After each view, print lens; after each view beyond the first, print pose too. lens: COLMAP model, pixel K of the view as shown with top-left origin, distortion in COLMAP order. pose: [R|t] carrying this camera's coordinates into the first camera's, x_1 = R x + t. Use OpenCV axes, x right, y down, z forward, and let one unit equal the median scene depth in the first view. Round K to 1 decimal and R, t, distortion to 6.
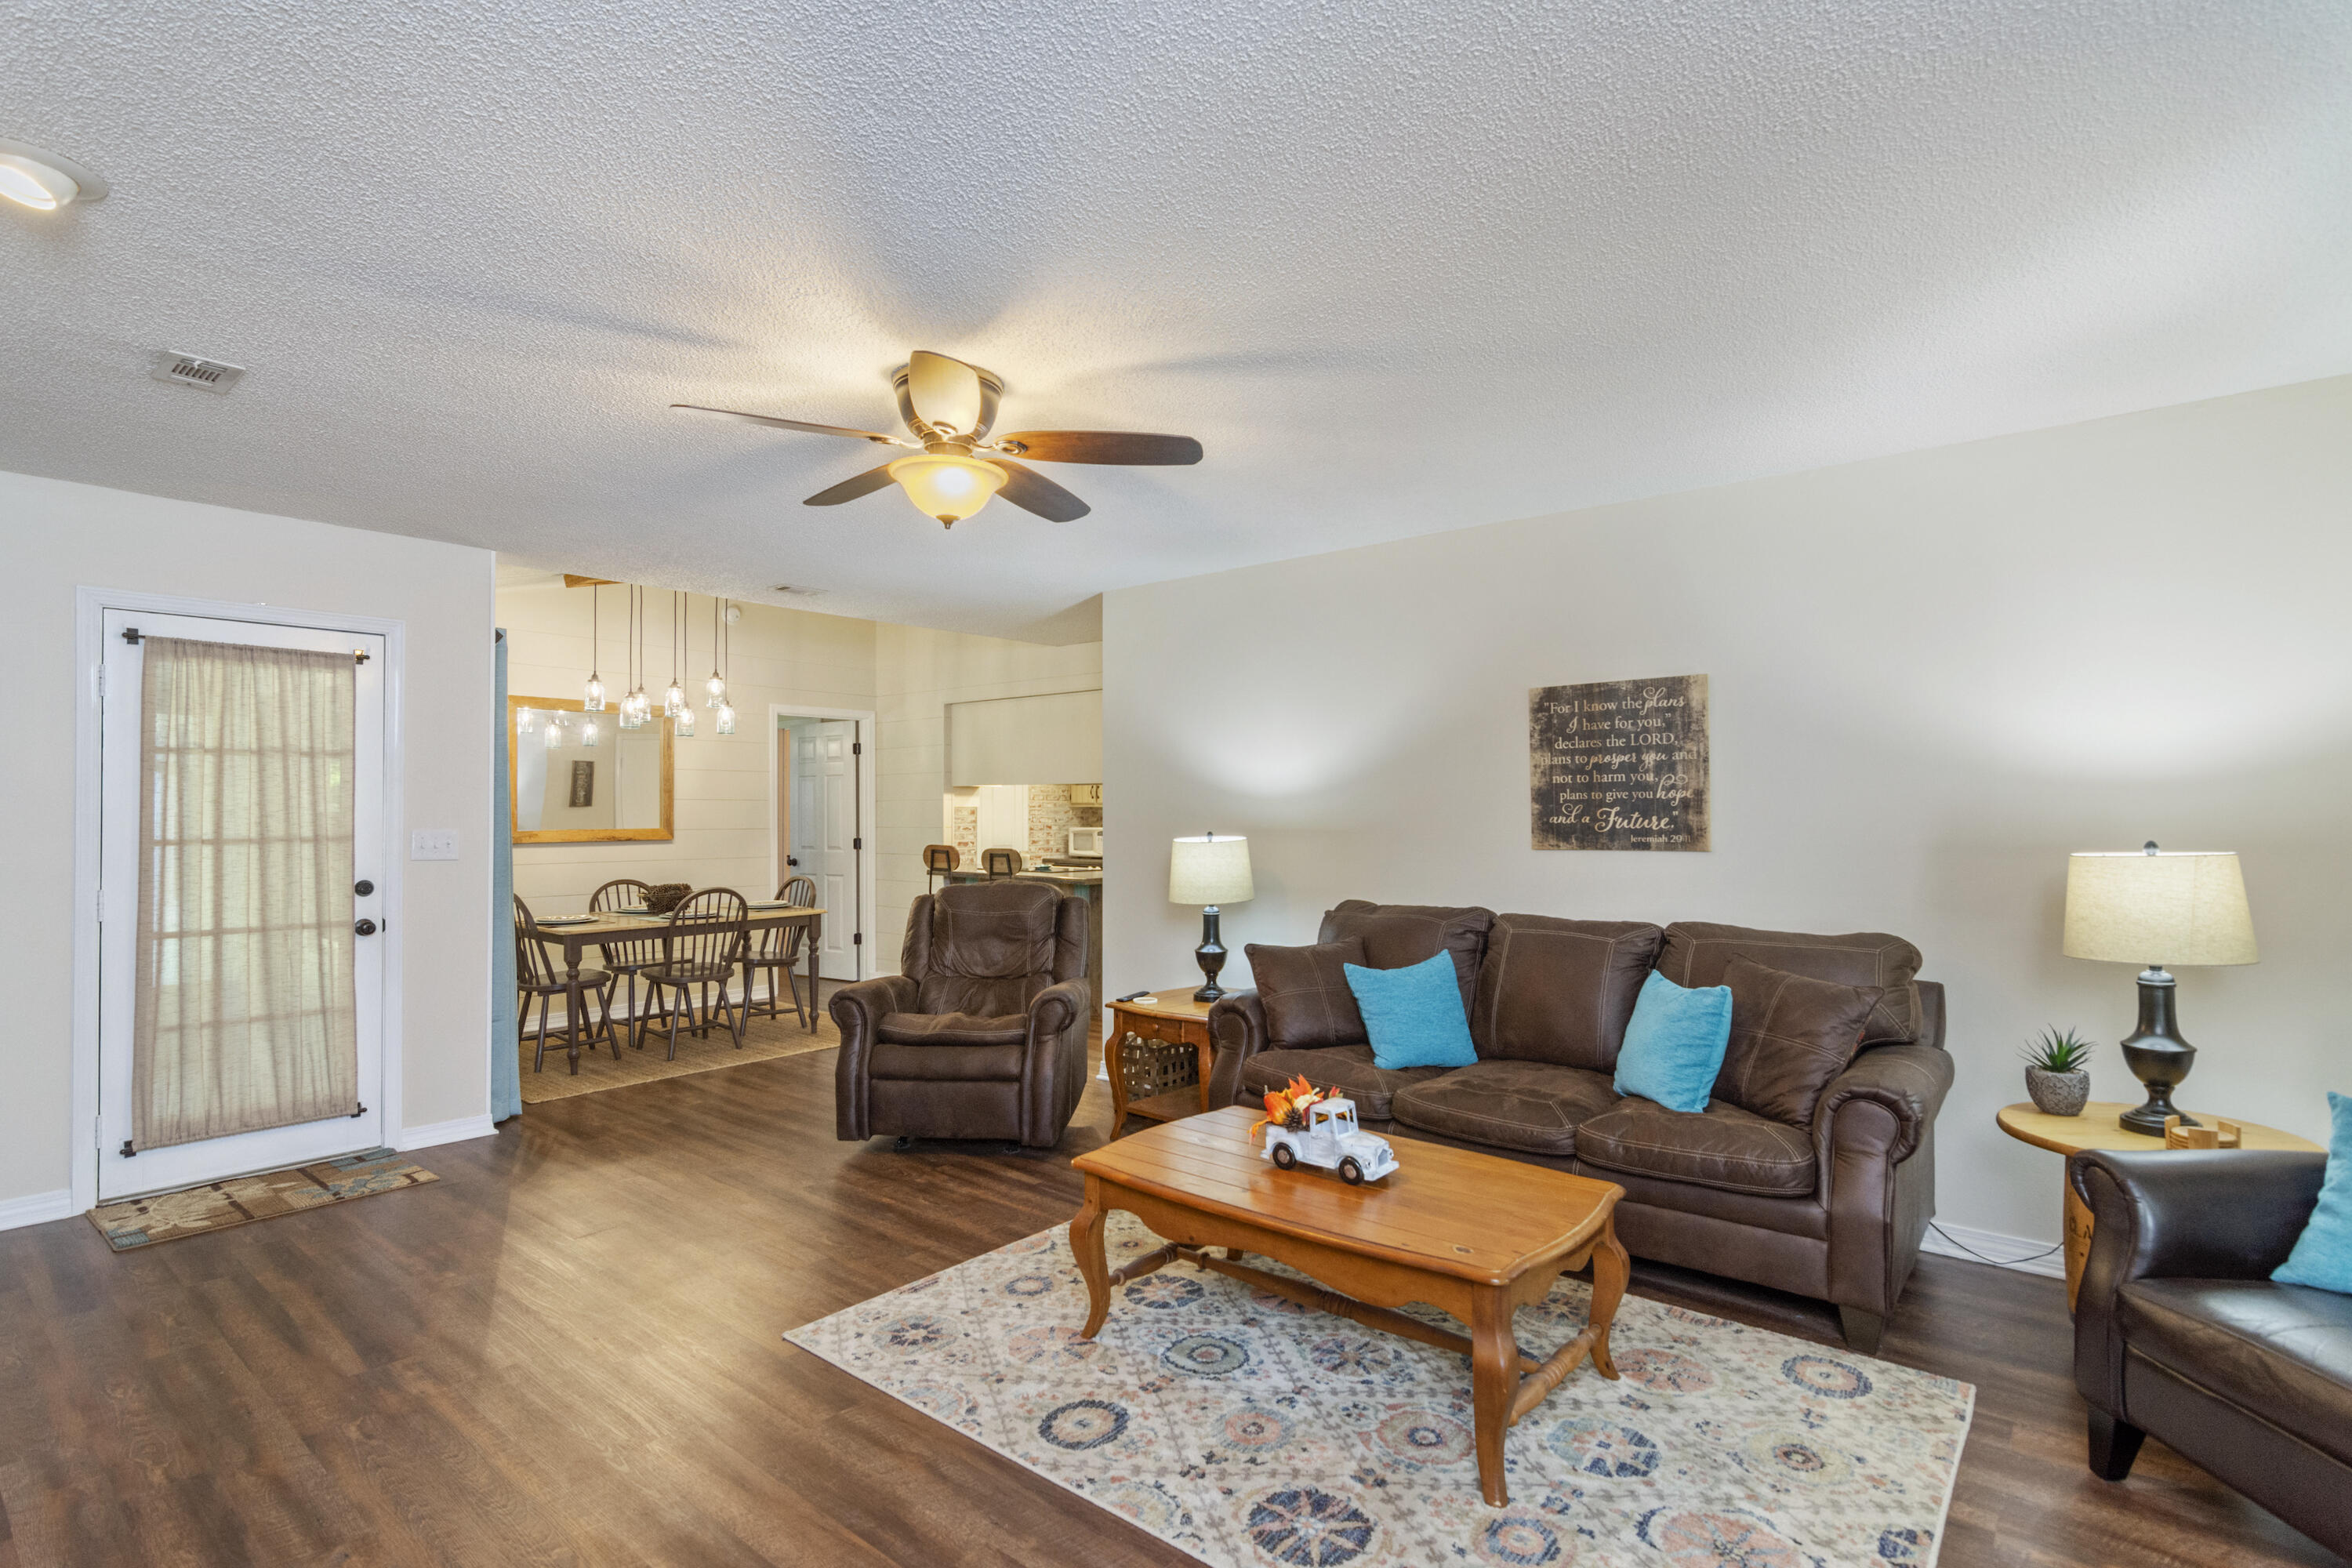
lens RADIAL K [[1099.1, 0, 1179.8], [0, 1099.1, 809.5], [0, 0, 1]] dist [0.000831, 0.000107]
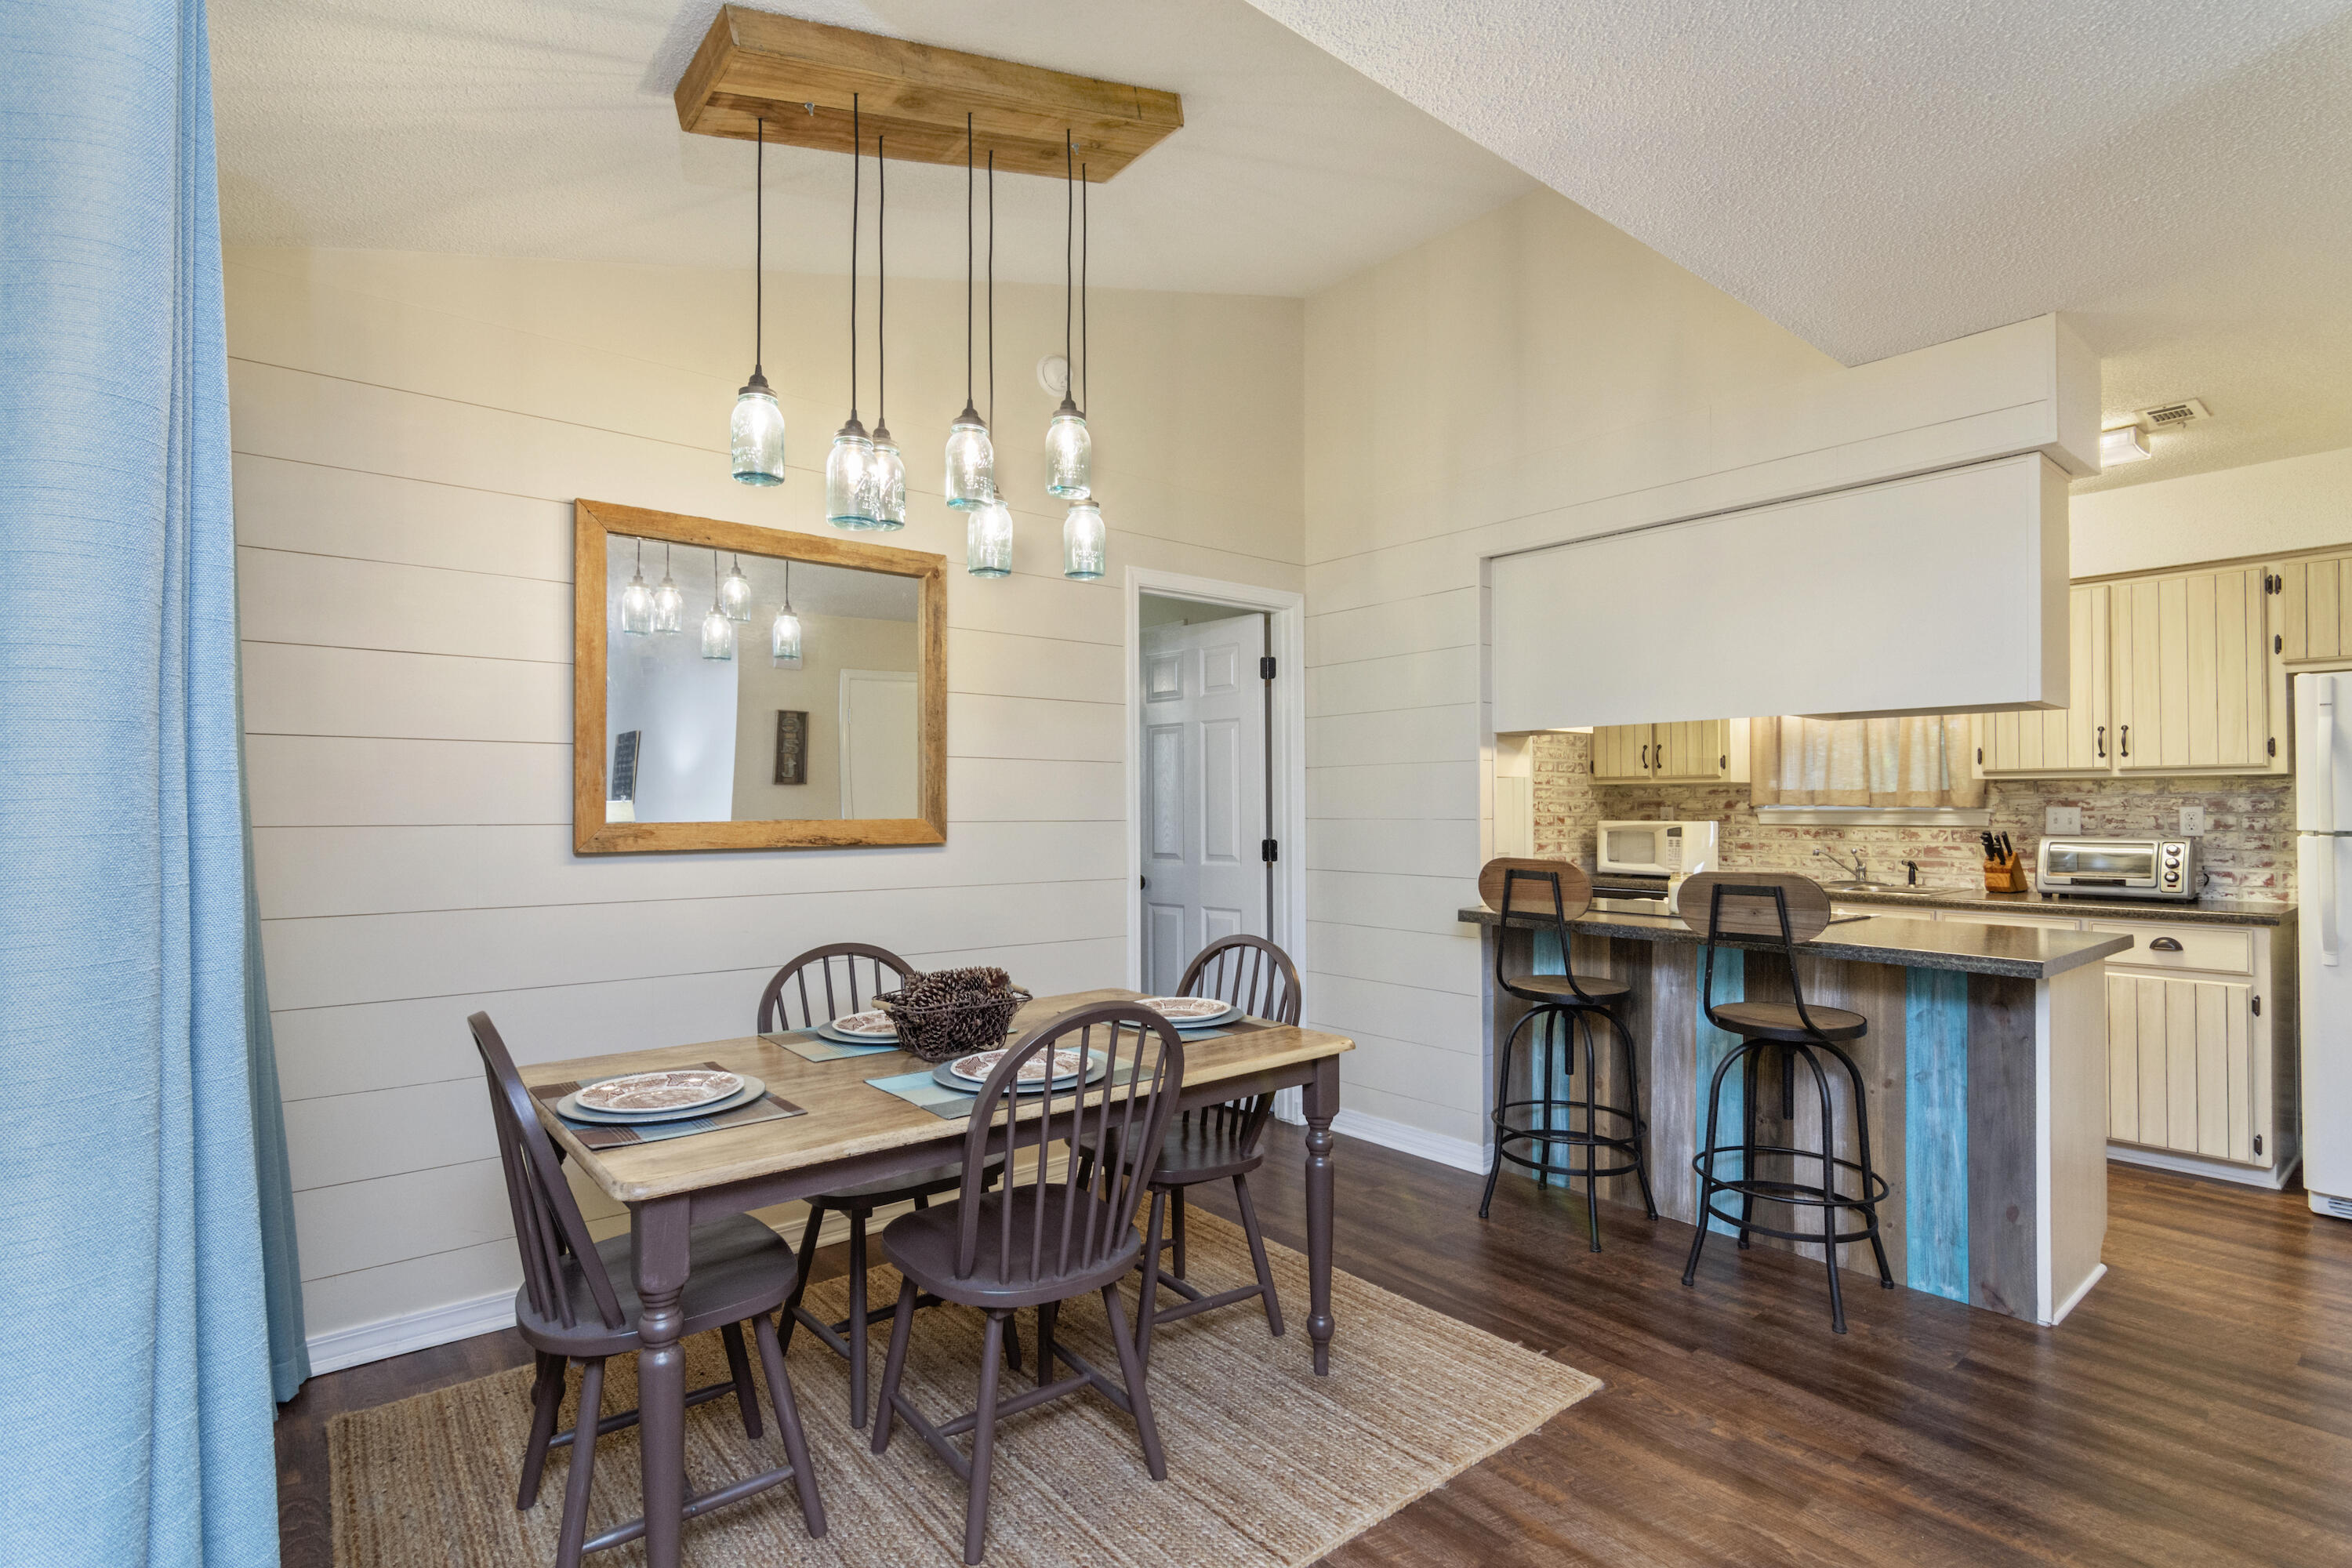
lens RADIAL K [[1042.2, 0, 1164.3], [0, 1042.2, 796.5], [0, 0, 1]] dist [0.001925, 0.000534]
pose [[0.981699, -0.001183, -0.190434, -0.262224], [-0.000478, 0.999962, -0.008676, 0.010536], [0.190437, 0.008608, 0.981662, 0.535860]]
